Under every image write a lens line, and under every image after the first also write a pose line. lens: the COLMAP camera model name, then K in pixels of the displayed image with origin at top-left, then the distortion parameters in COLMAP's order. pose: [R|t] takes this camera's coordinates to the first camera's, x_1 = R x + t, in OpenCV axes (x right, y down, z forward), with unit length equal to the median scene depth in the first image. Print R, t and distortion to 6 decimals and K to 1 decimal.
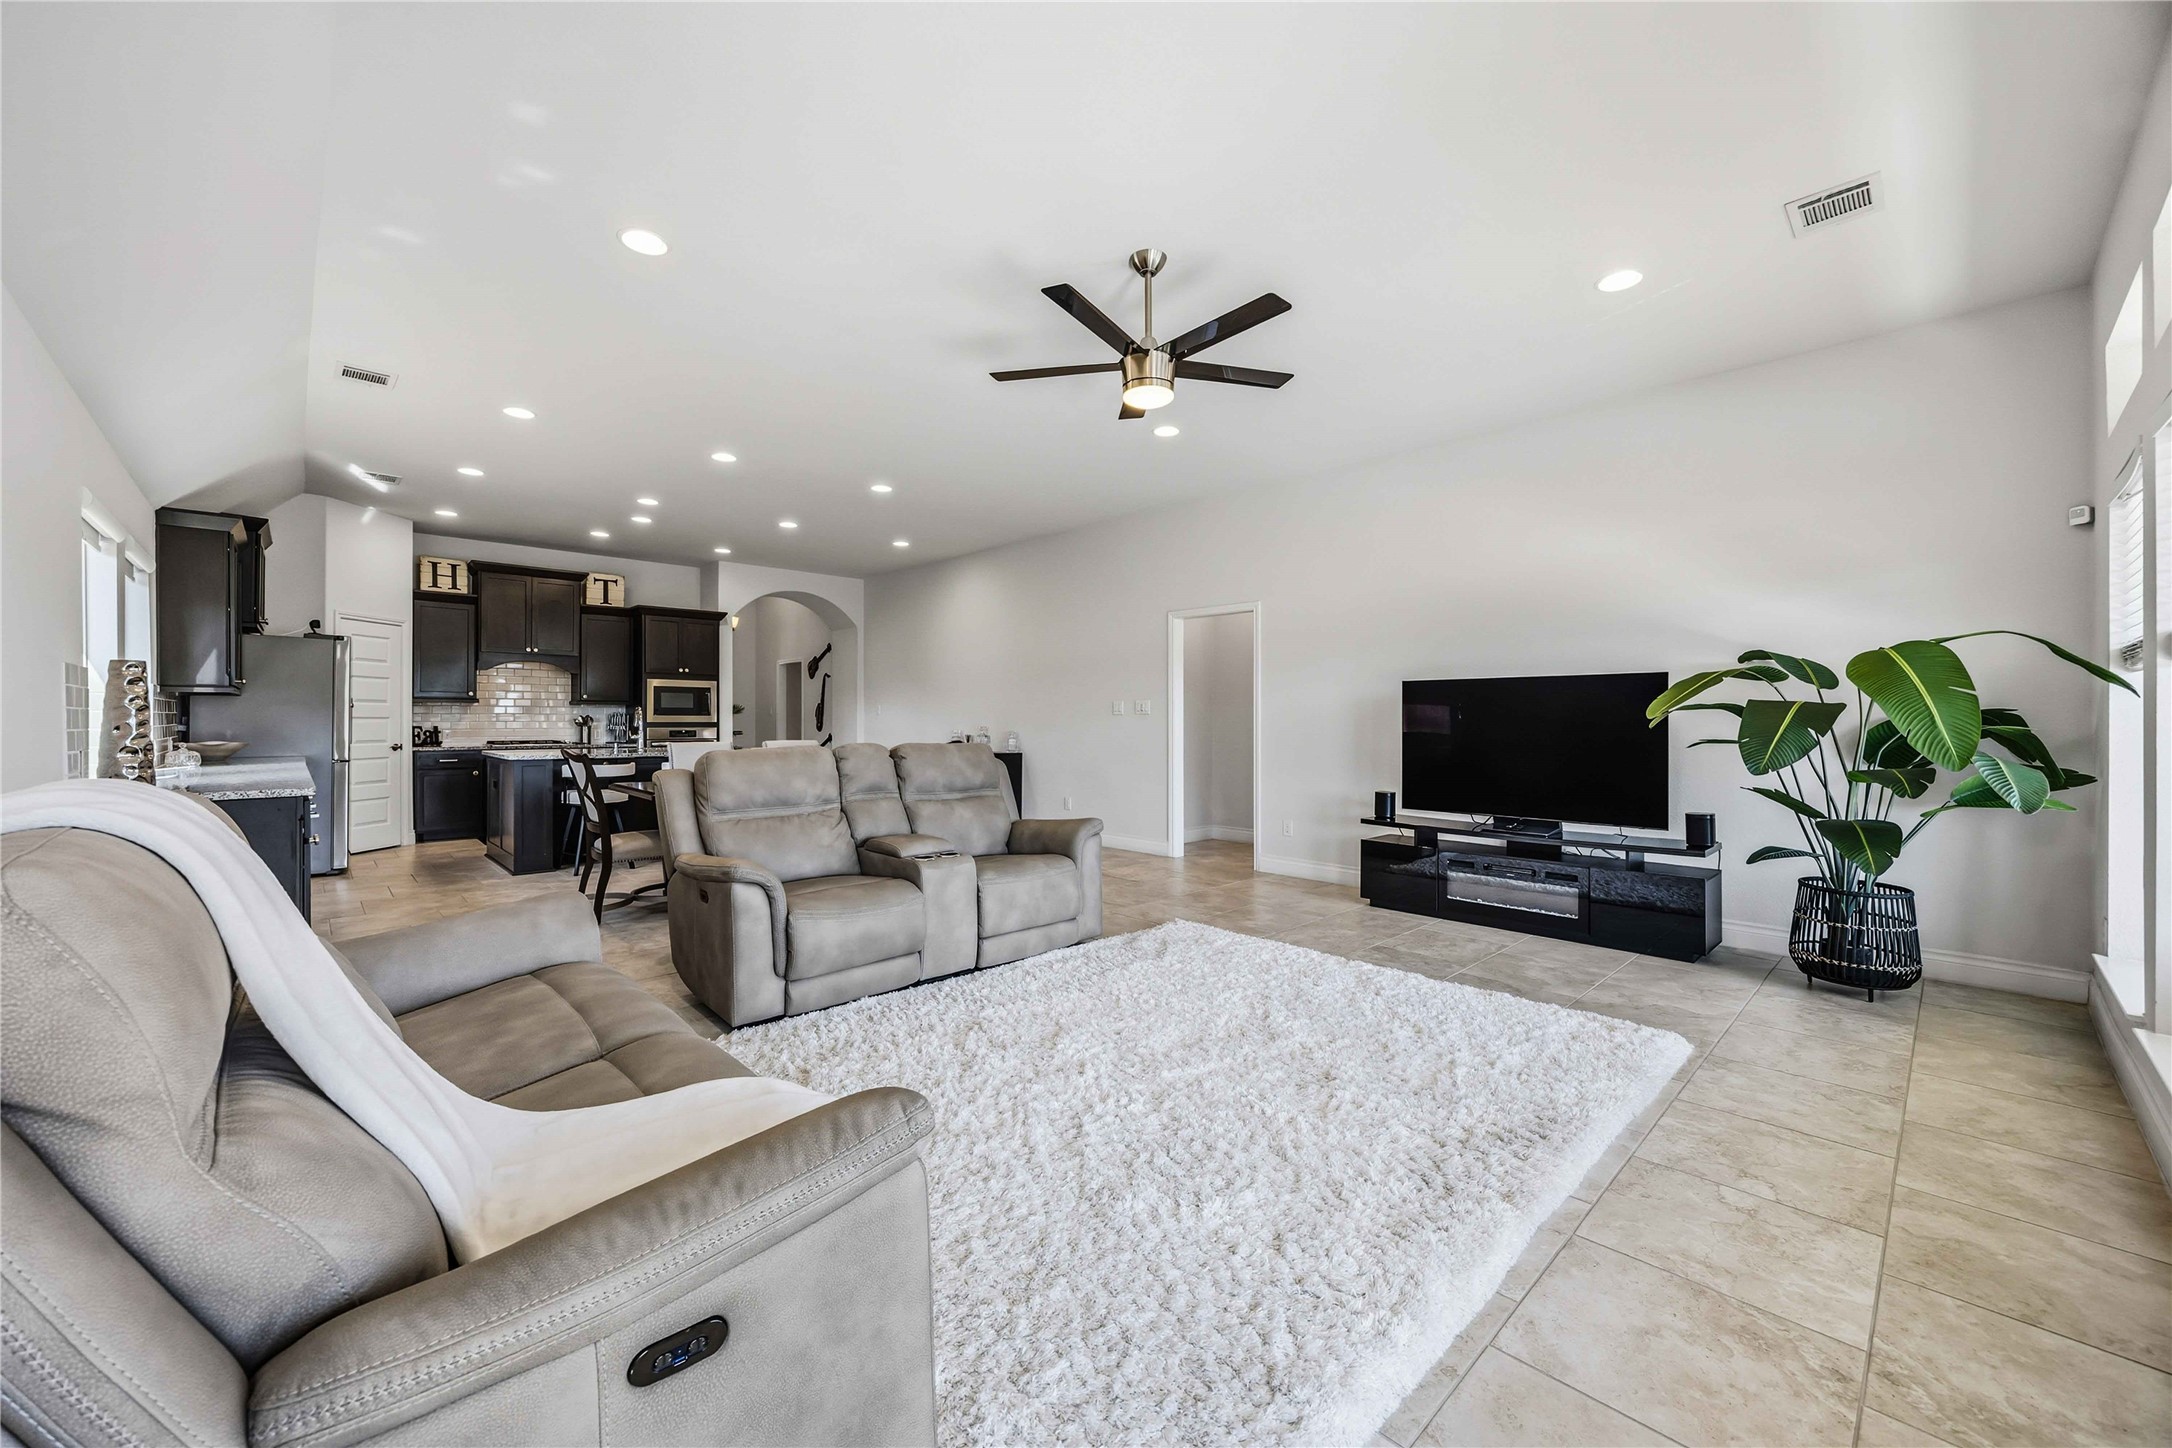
lens RADIAL K [[832.4, 0, 1079.9], [0, 832.4, 713.2], [0, 0, 1]] dist [-0.002367, -0.000015]
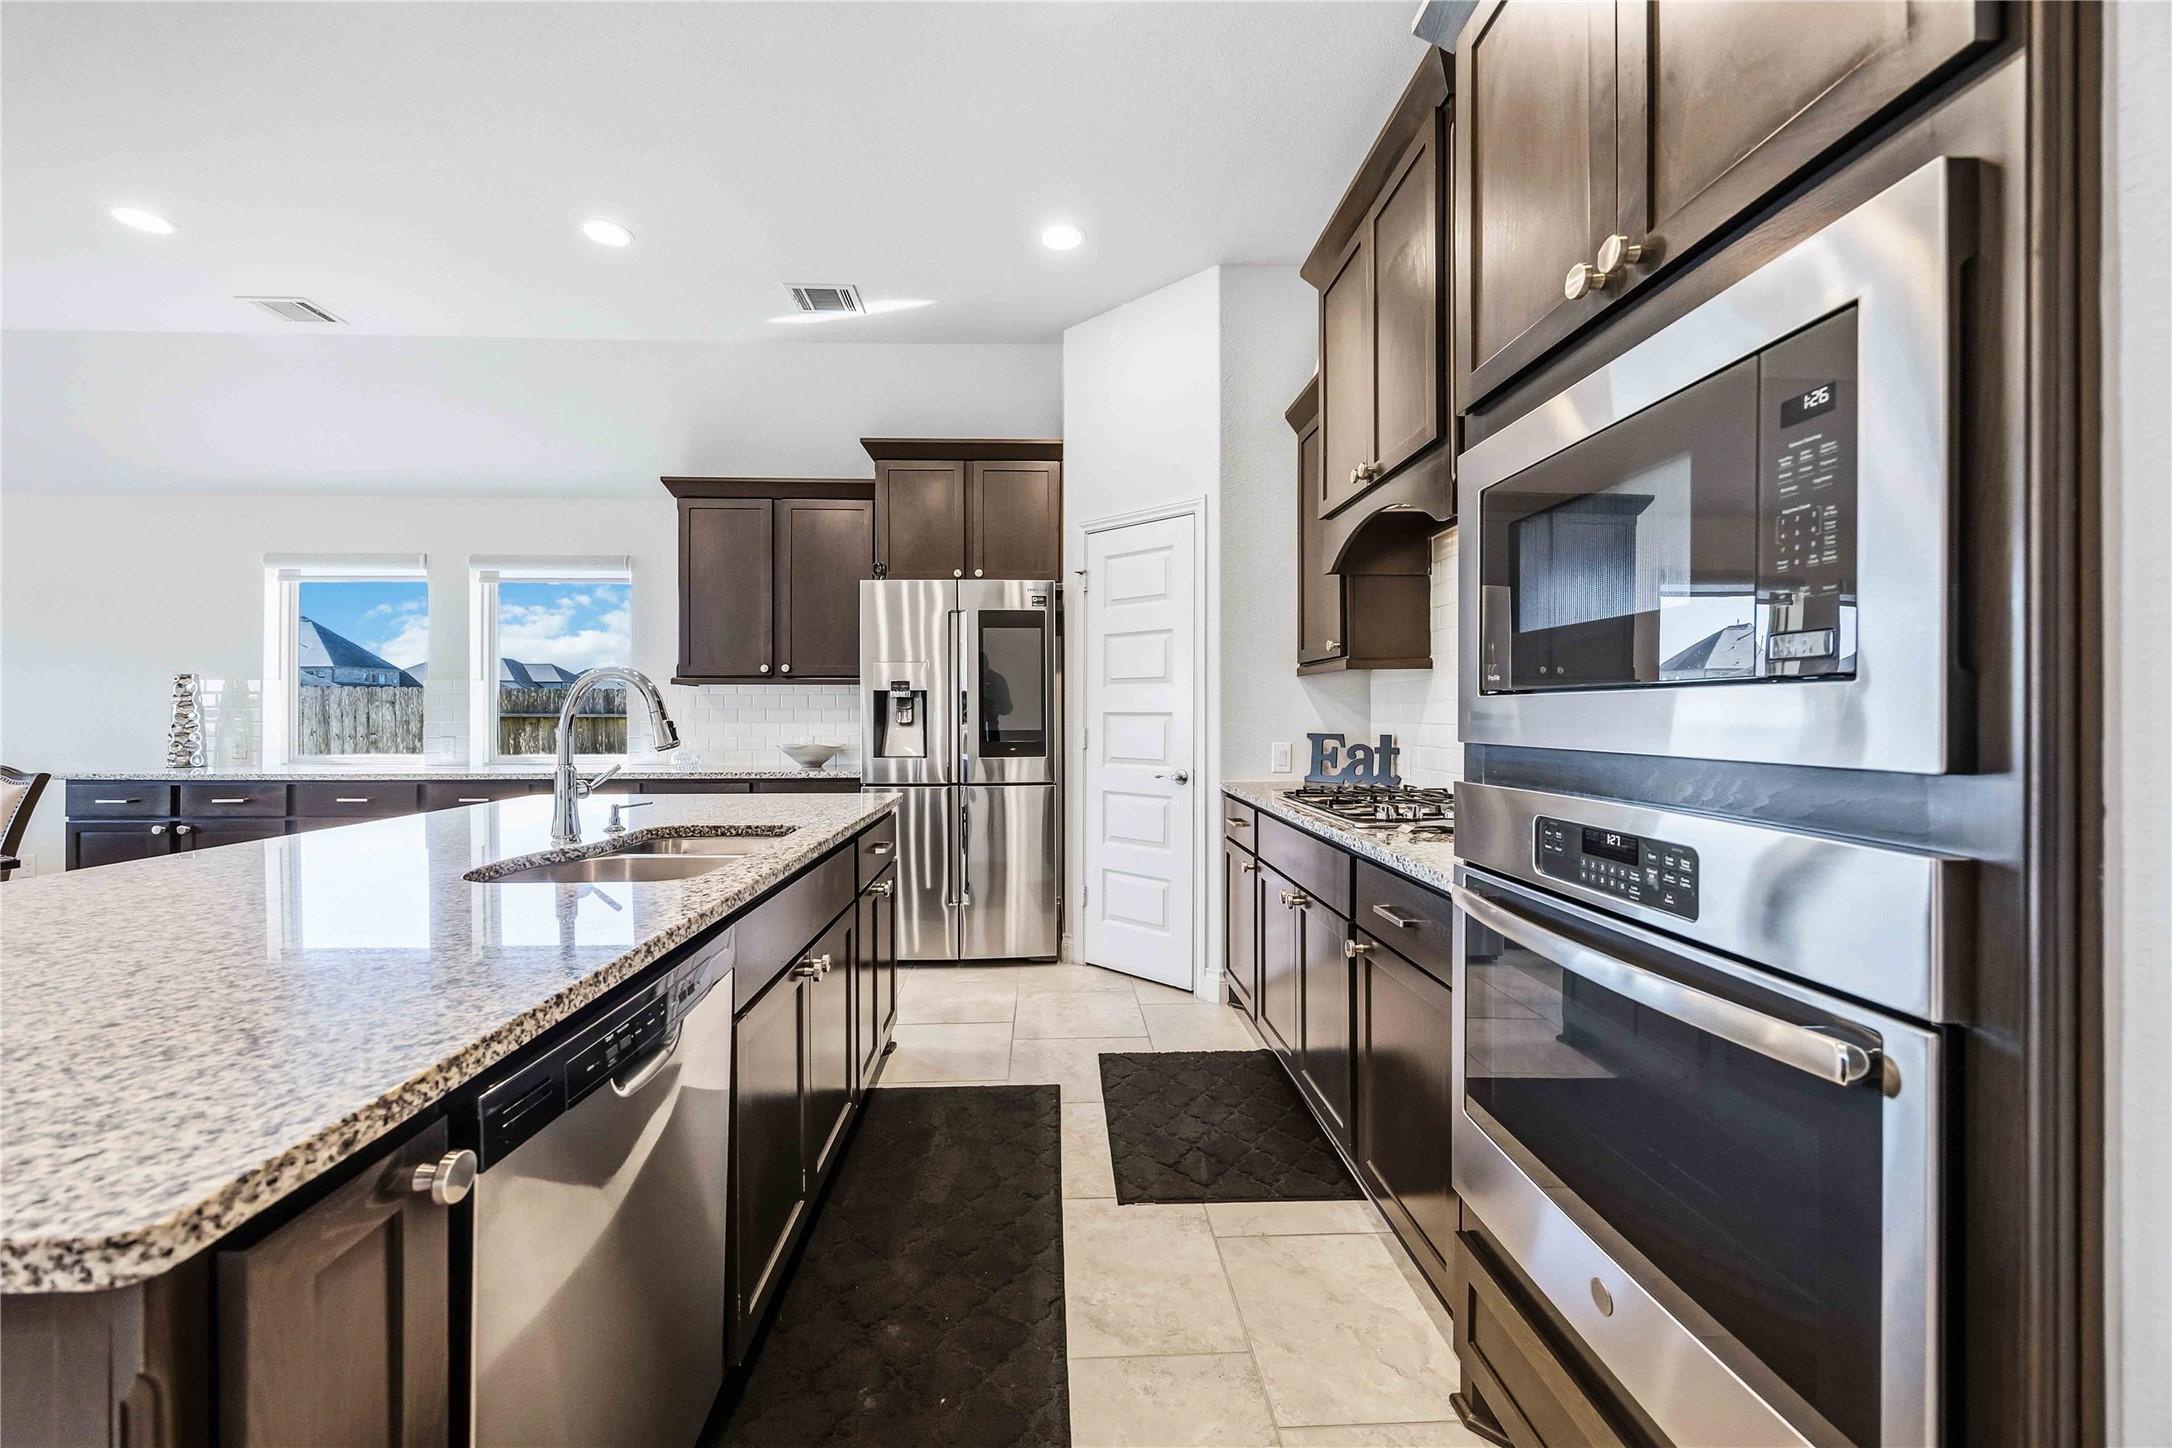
lens RADIAL K [[832.4, 0, 1083.4], [0, 832.4, 720.2], [0, 0, 1]] dist [-0.002367, -0.000015]
pose [[-0.659385, 0.002991, -0.751799, -0.404583], [0.004522, 0.999990, 0.000011, 0.007955], [0.751792, -0.003393, -0.659392, 1.168299]]
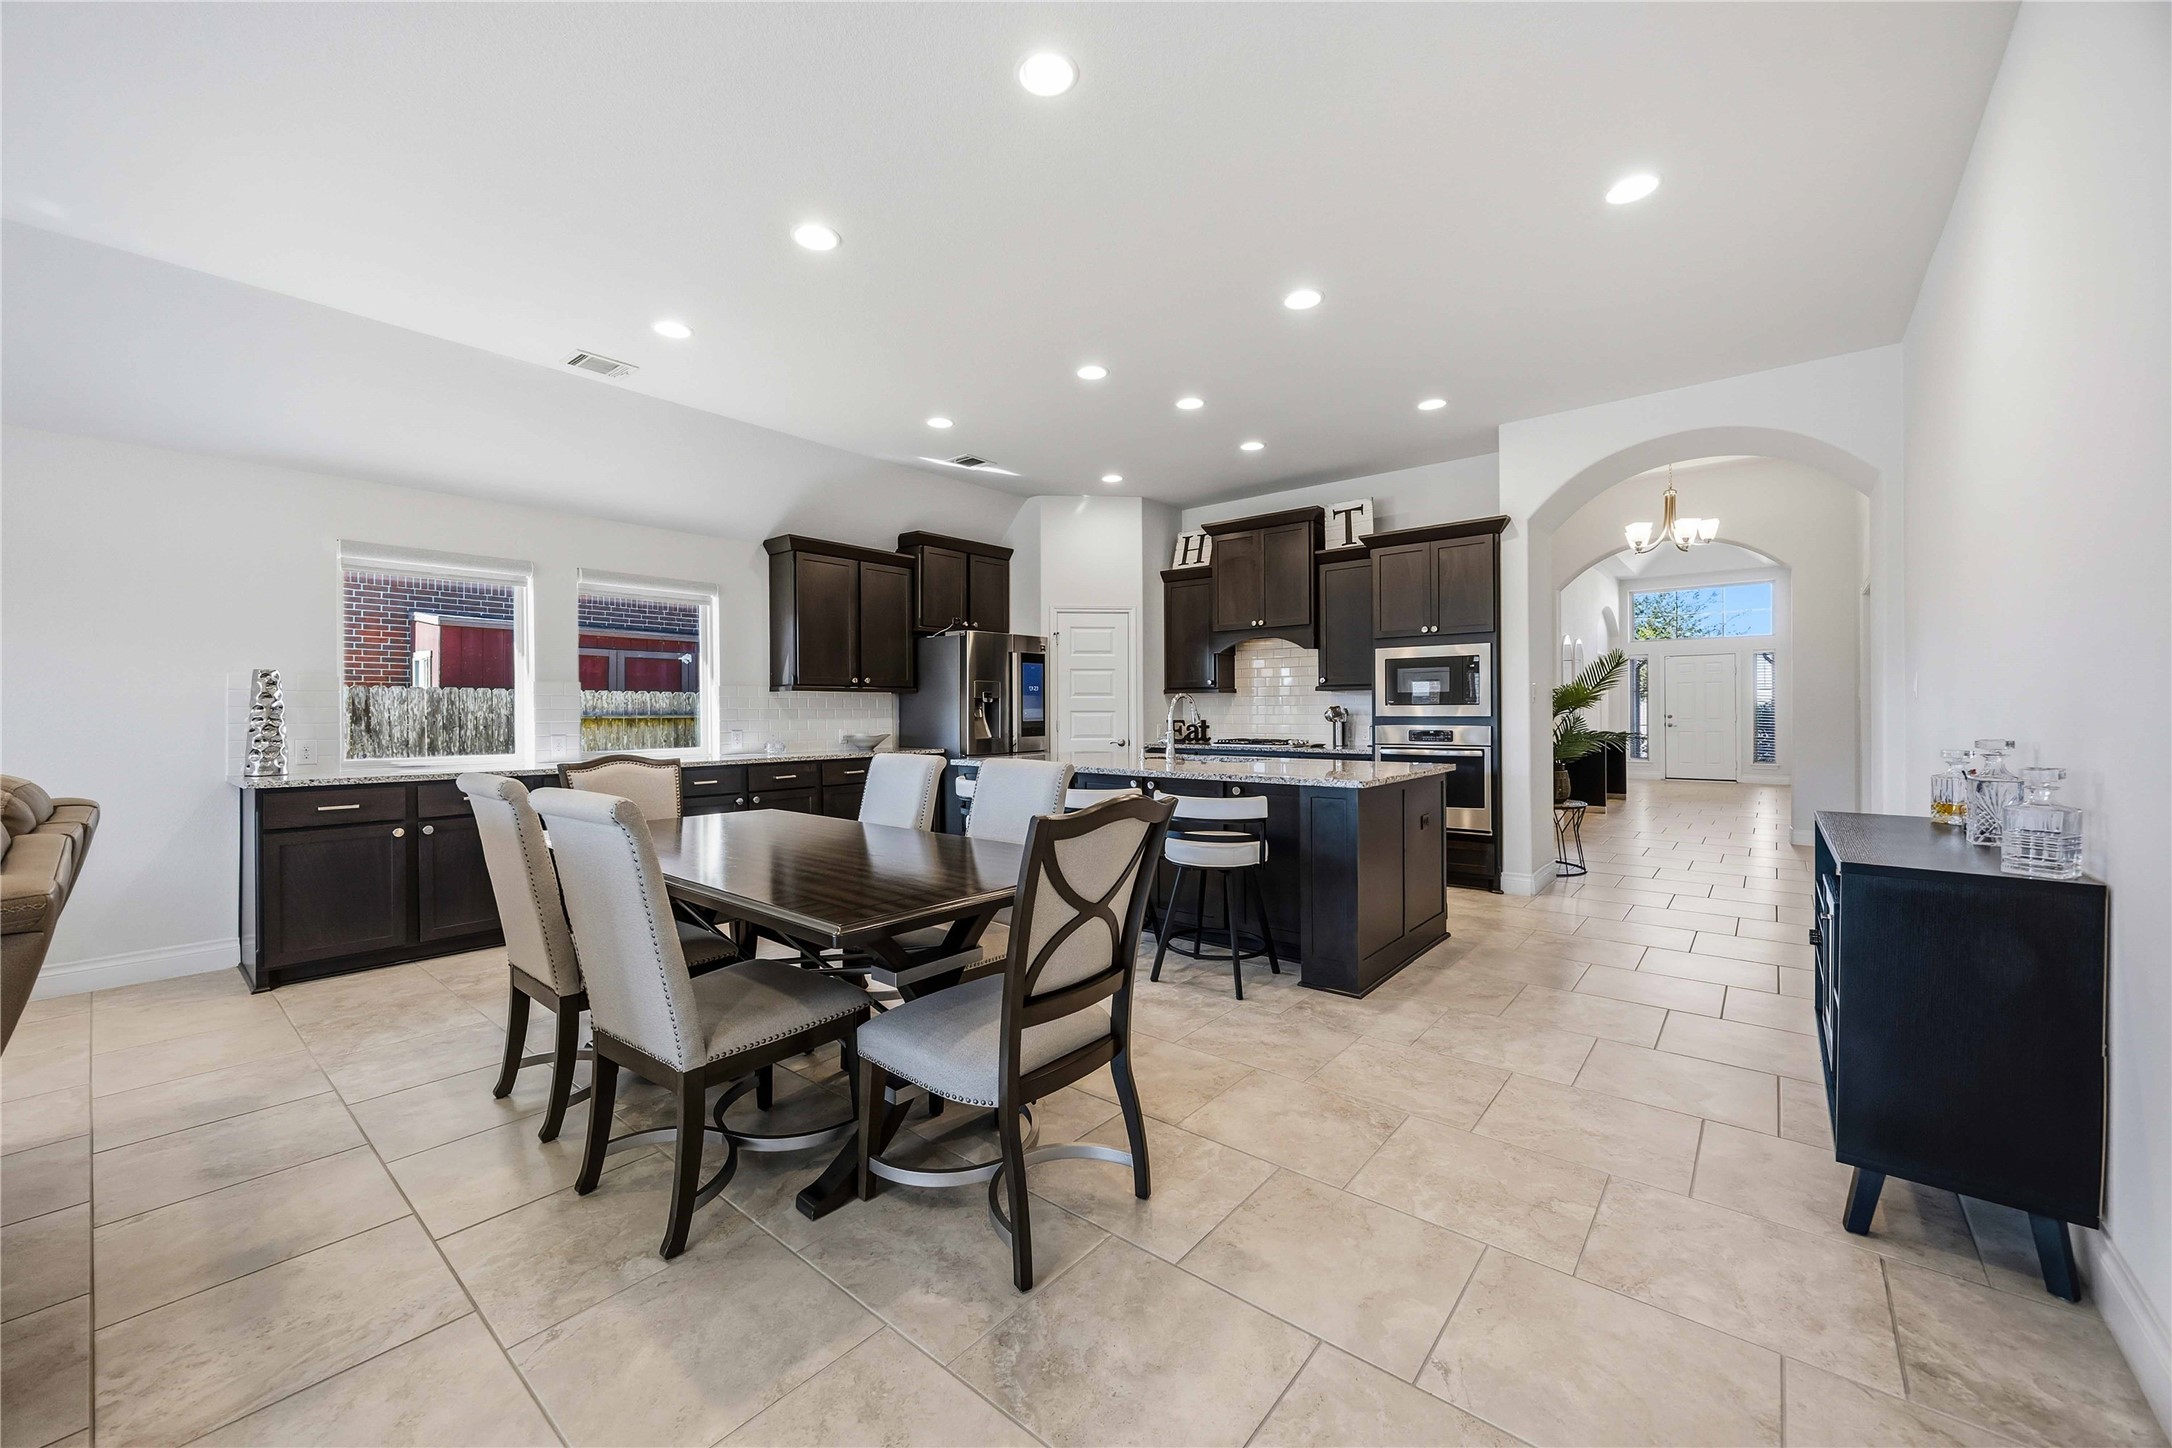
lens RADIAL K [[832.4, 0, 1085.2], [0, 832.4, 710.2], [0, 0, 1]] dist [-0.002367, -0.000015]
pose [[0.115798, -0.005325, -0.993258, 0.098216], [0.013245, 0.999905, -0.003816, 0.006566], [0.993184, -0.012714, 0.115858, 0.785492]]
